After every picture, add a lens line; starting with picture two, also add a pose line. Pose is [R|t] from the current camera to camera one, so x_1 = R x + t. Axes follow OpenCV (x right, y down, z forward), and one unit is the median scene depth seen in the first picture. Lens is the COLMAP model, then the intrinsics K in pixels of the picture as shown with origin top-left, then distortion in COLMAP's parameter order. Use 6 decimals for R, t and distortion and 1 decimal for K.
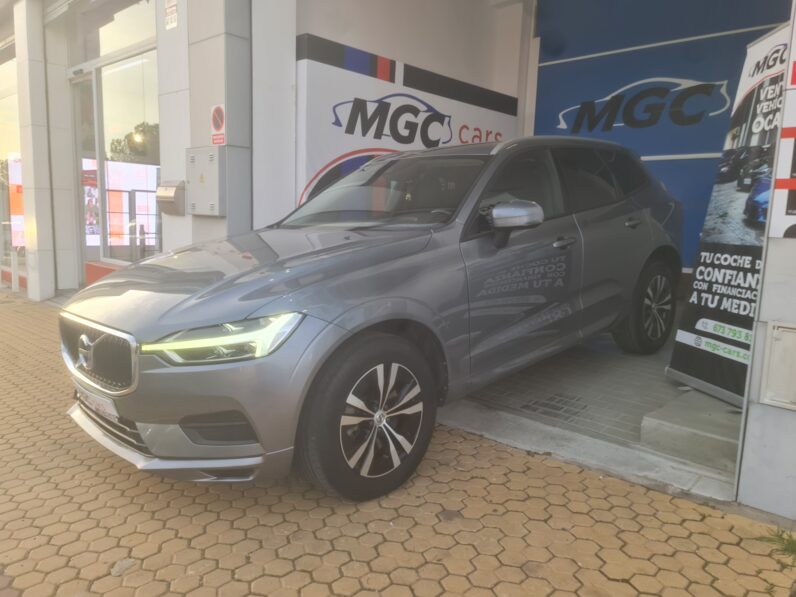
lens RADIAL K [[581.9, 0, 398.0], [0, 581.9, 298.5], [0, 0, 1]] dist [0.096996, -0.082756]
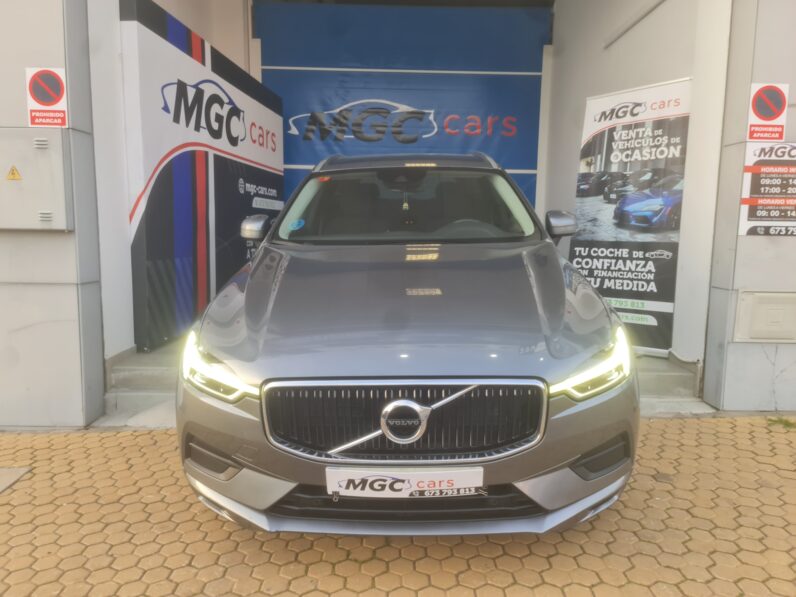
lens RADIAL K [[581.9, 0, 398.0], [0, 581.9, 298.5], [0, 0, 1]] dist [0.096996, -0.082756]
pose [[0.713284, -0.109689, 0.692238, -0.763743], [0.107488, 0.993113, 0.046609, -0.073677], [-0.692584, 0.041162, 0.720162, 0.345370]]
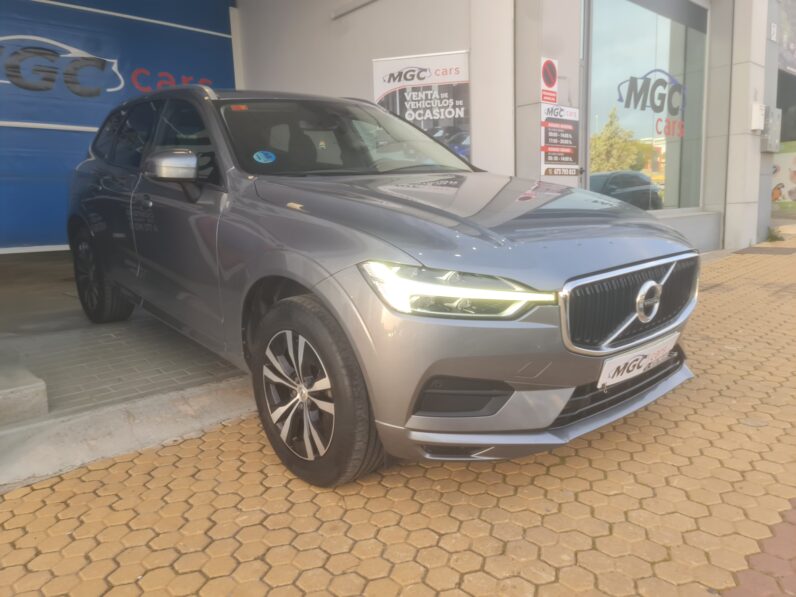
lens RADIAL K [[583.0, 0, 398.0], [0, 583.0, 298.5], [0, 0, 1]] dist [0.067173, -0.073913]
pose [[0.049618, -0.181367, 0.982163, -1.003036], [0.182522, 0.968461, 0.169616, -0.085135], [-0.981949, 0.170850, 0.081157, 0.958473]]
